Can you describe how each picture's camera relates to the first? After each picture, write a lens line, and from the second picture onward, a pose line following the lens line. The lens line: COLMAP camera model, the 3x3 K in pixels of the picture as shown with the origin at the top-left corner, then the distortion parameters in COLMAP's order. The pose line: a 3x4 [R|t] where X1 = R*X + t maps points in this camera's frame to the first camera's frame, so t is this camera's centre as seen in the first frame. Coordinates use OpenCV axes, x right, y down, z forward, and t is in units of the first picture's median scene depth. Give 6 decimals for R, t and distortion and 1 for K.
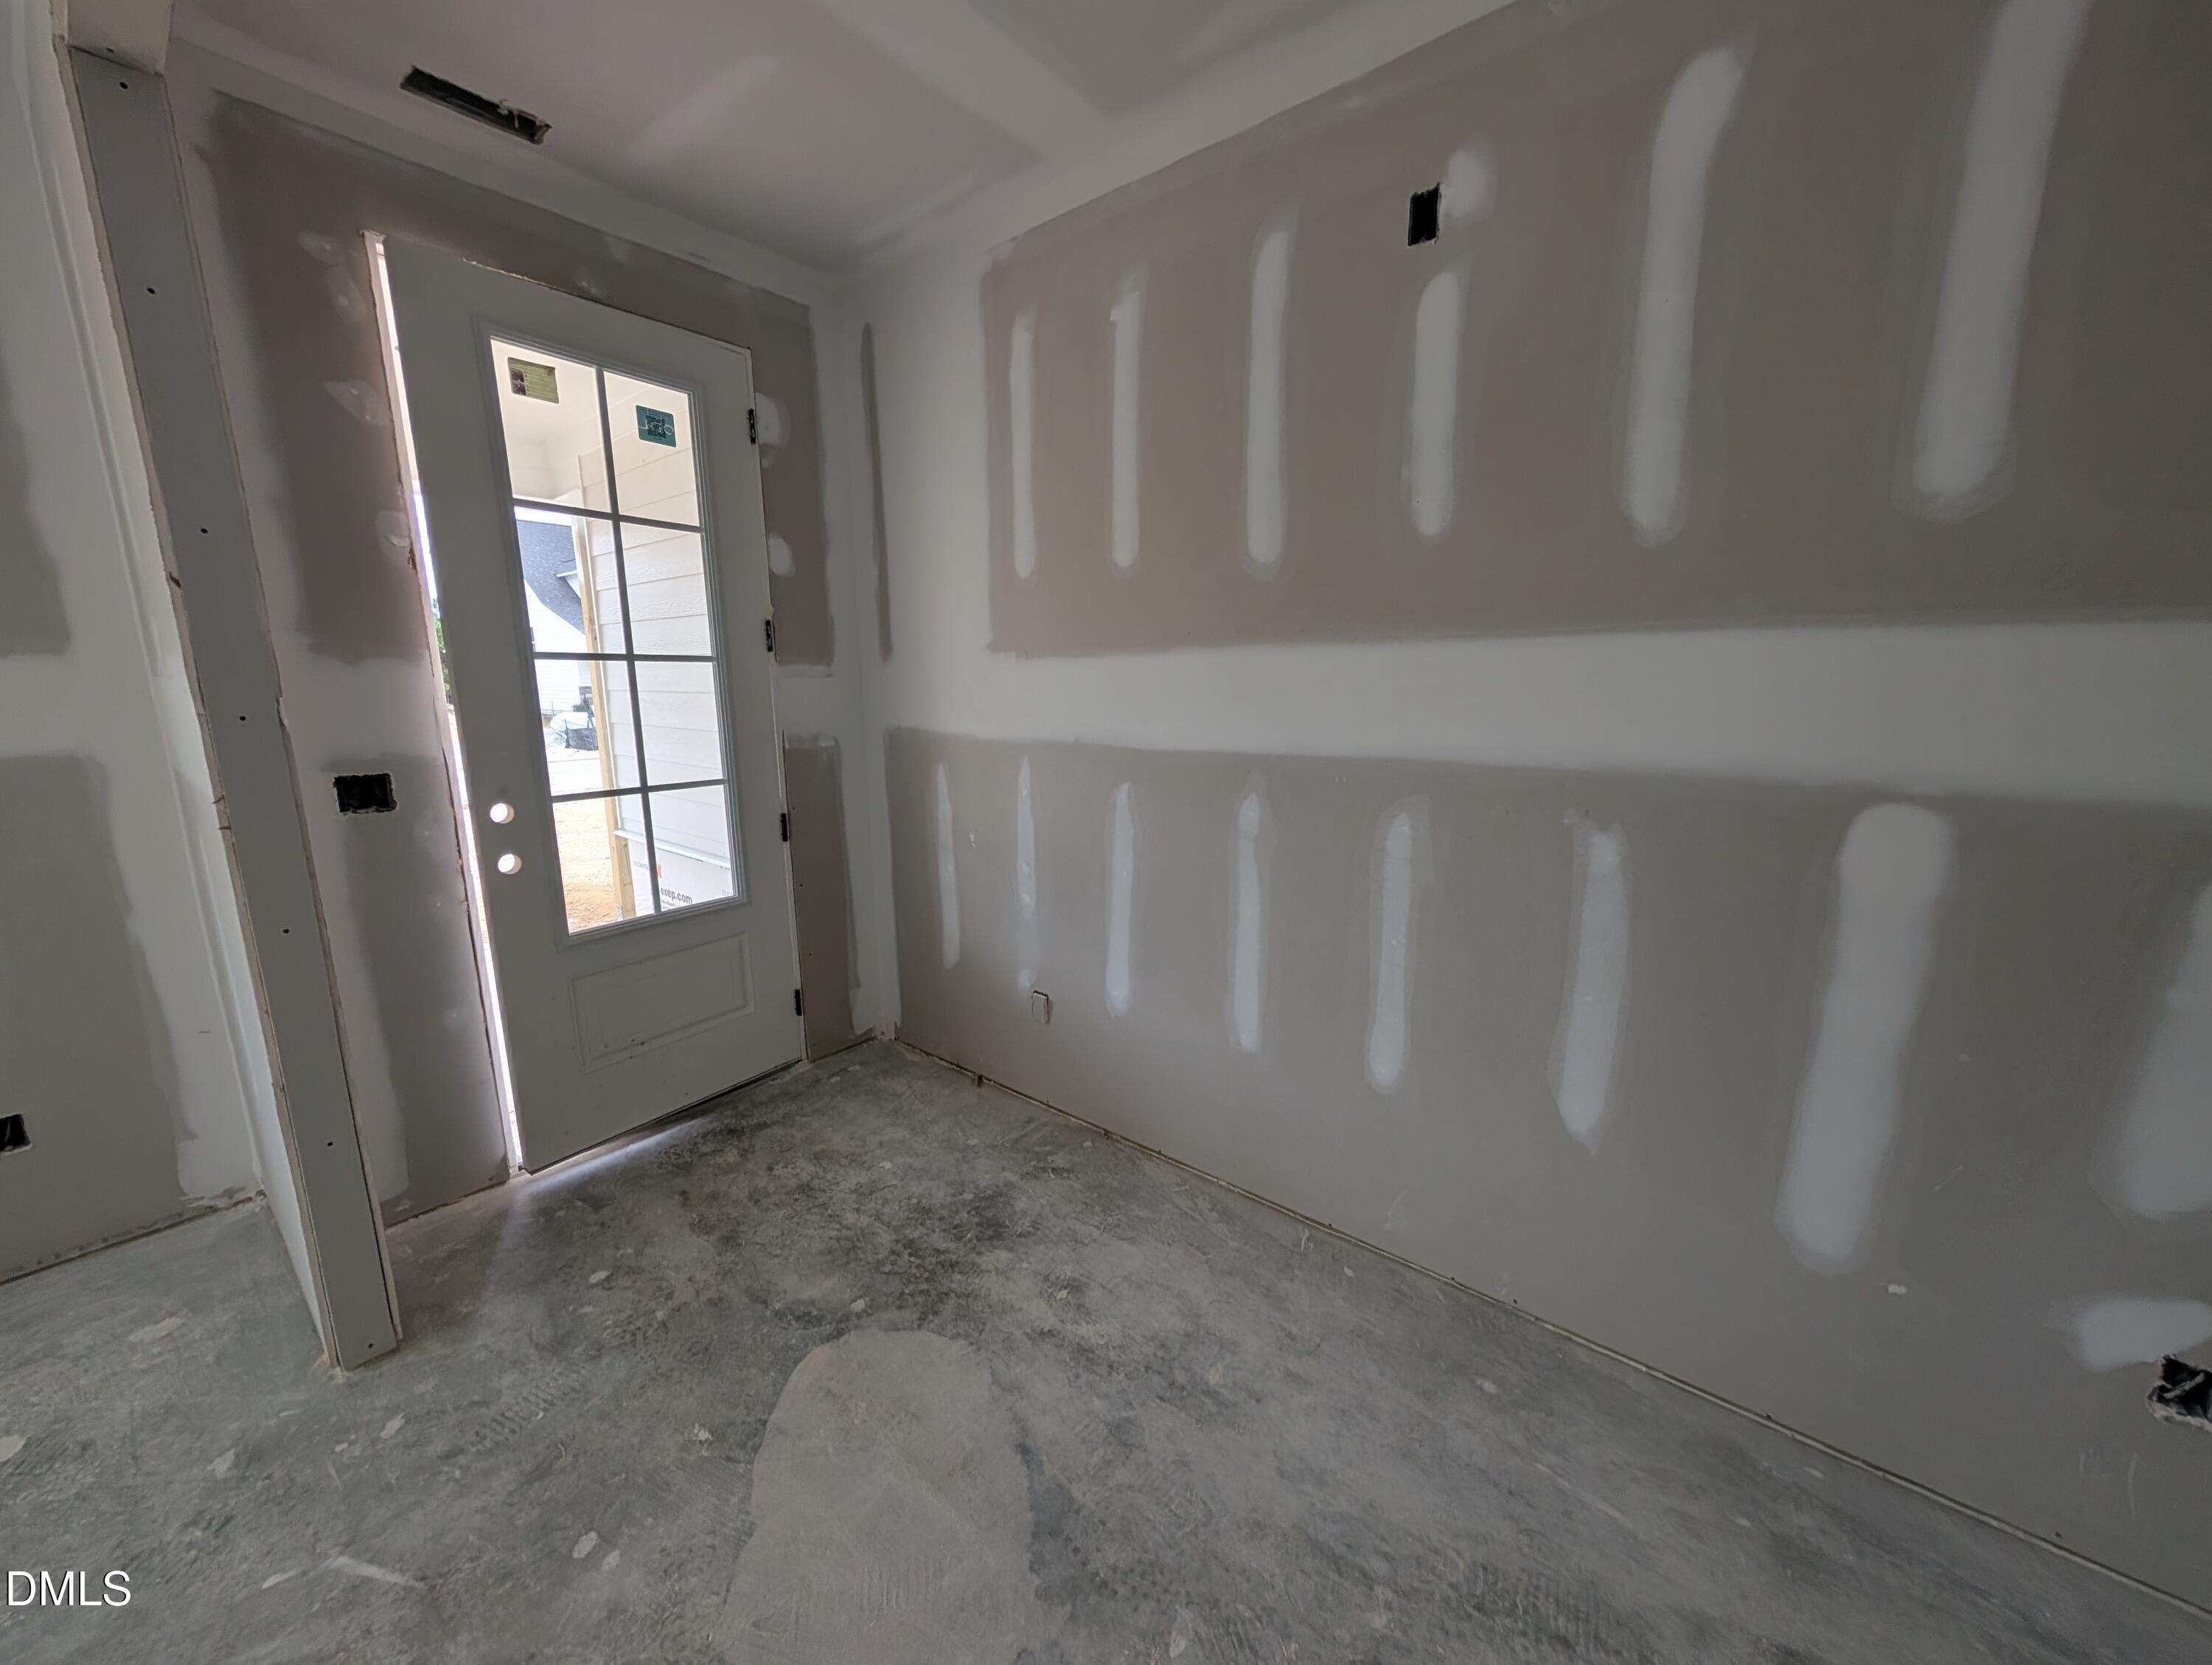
lens RADIAL K [[831.4, 0, 1110.8], [0, 831.4, 829.1], [0, 0, 1]] dist [0.000134, -0.000250]
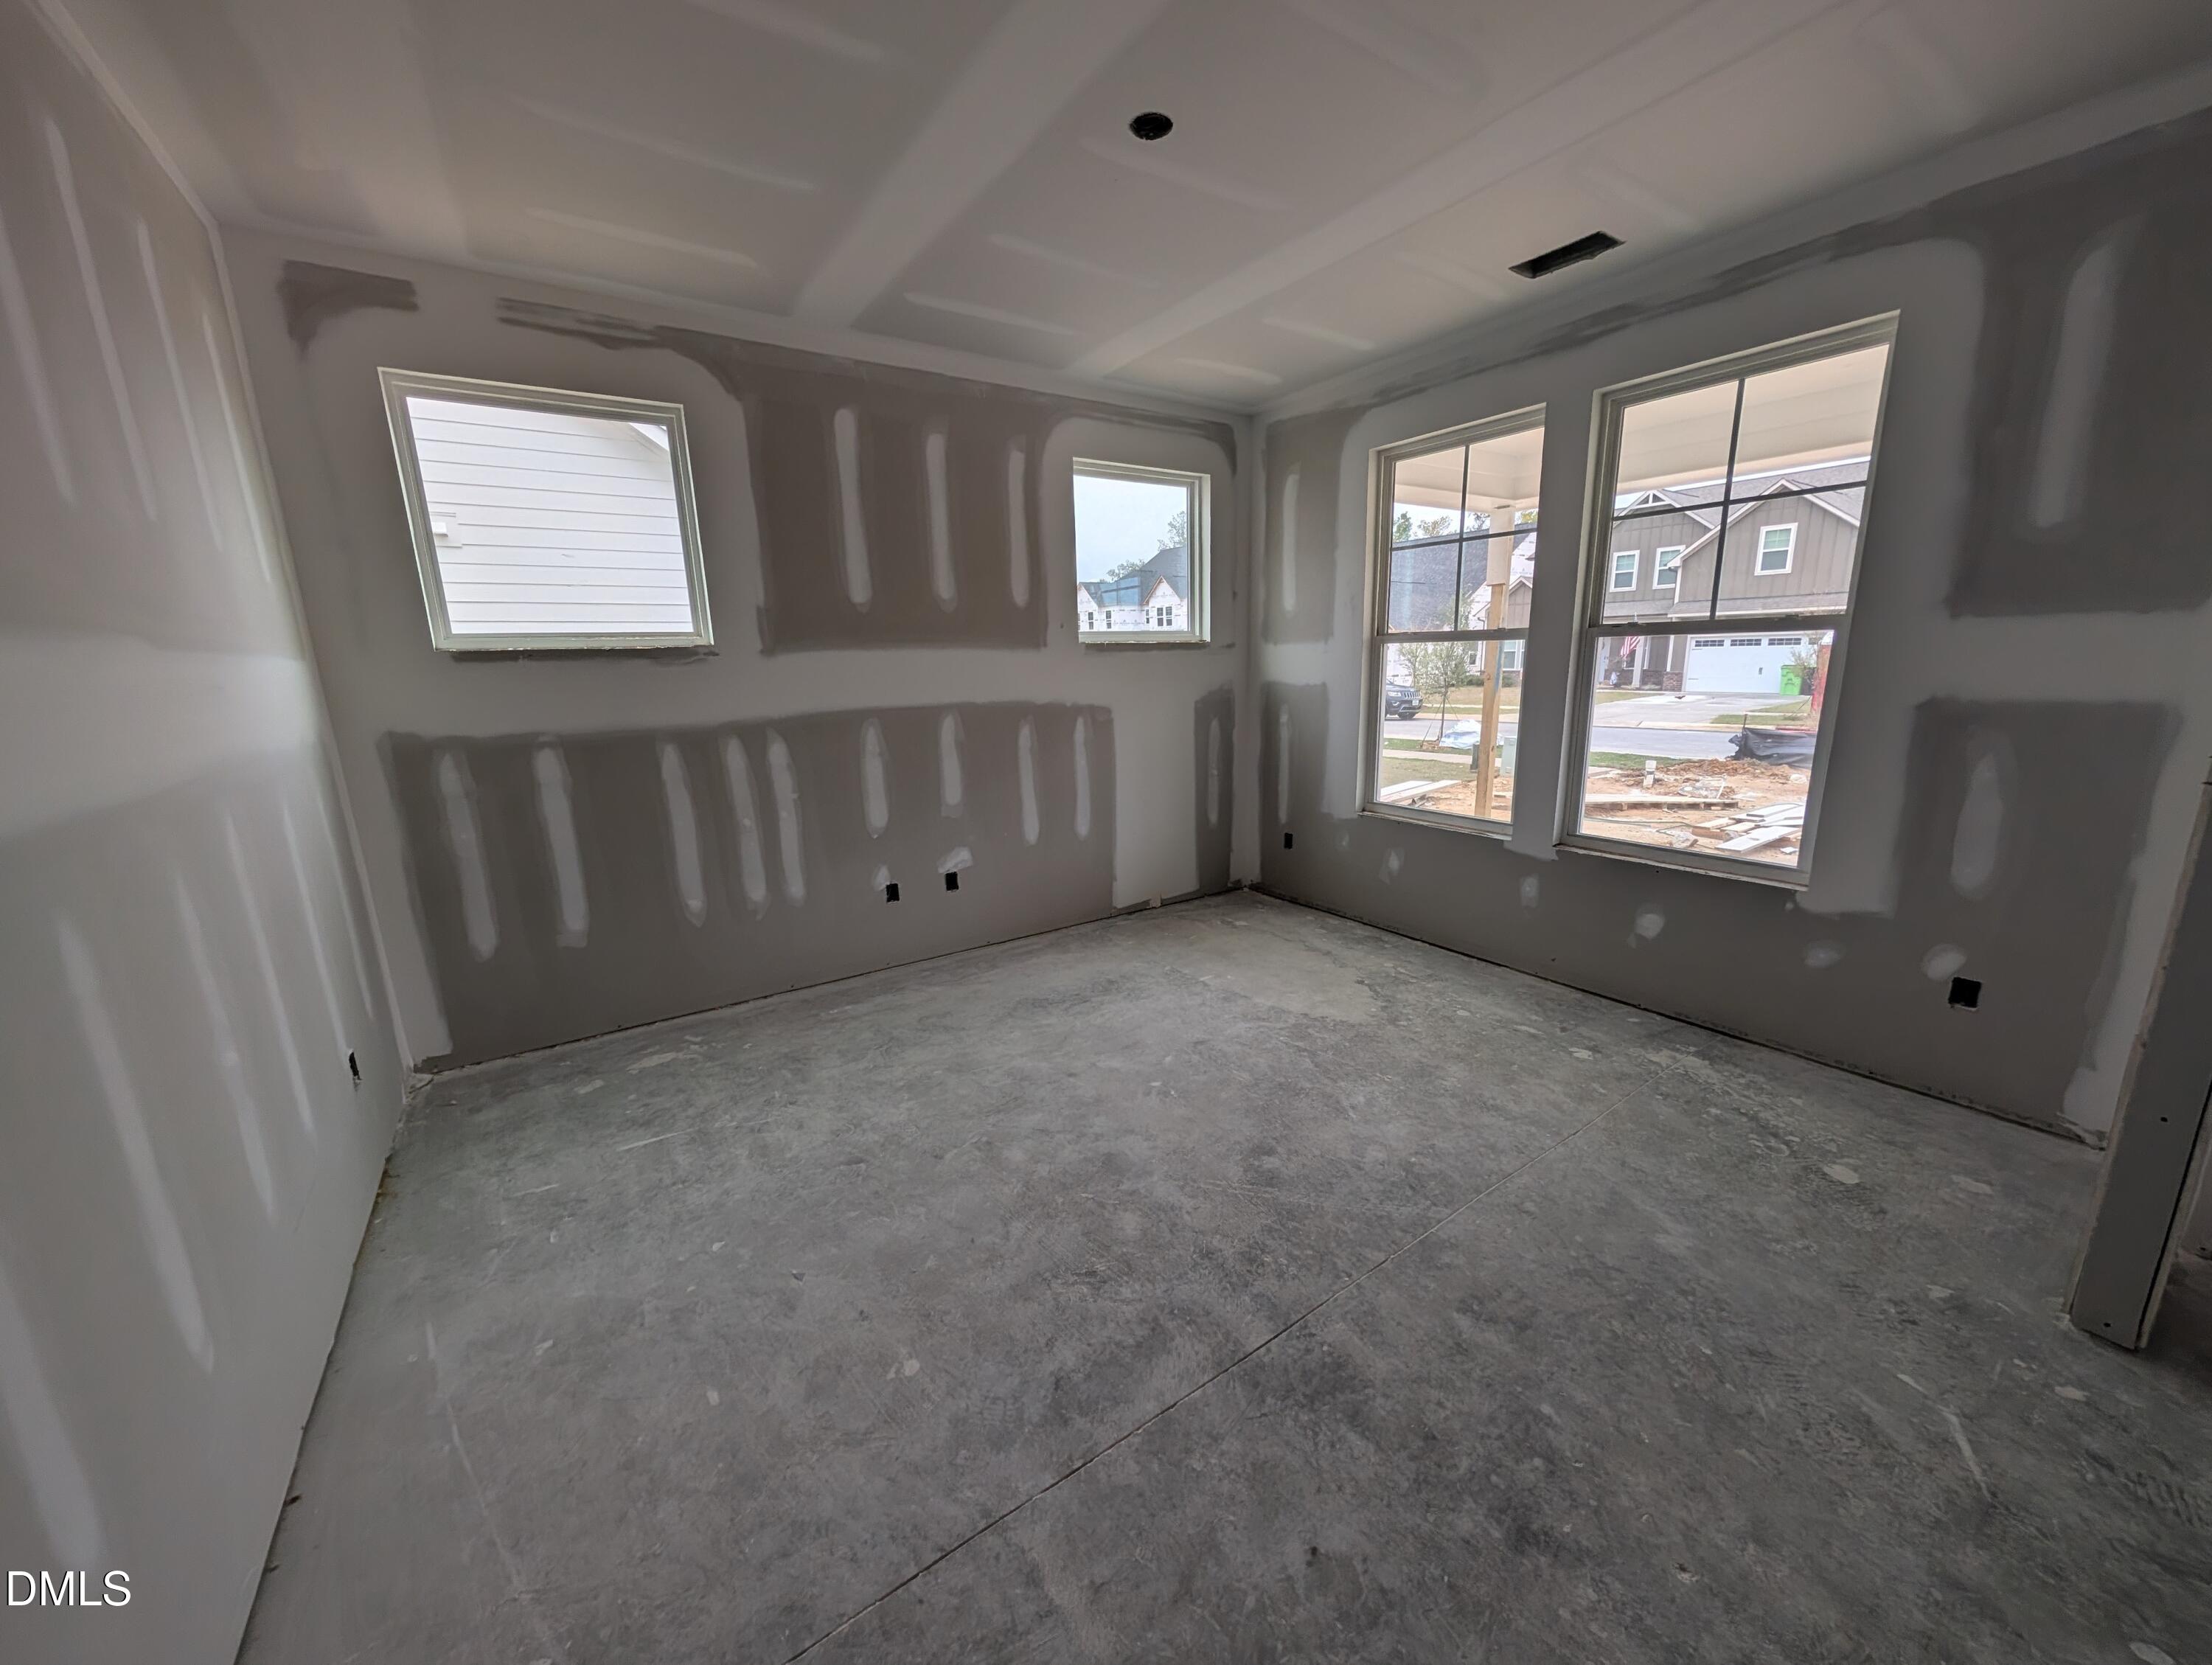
lens RADIAL K [[831.4, 0, 1112.0], [0, 831.4, 835.6], [0, 0, 1]] dist [0.000134, -0.000250]
pose [[-0.283964, 0.213815, -0.934691, 0.250226], [-0.151518, 0.952565, 0.263936, -0.001679], [0.946788, 0.216570, -0.238098, 0.010072]]
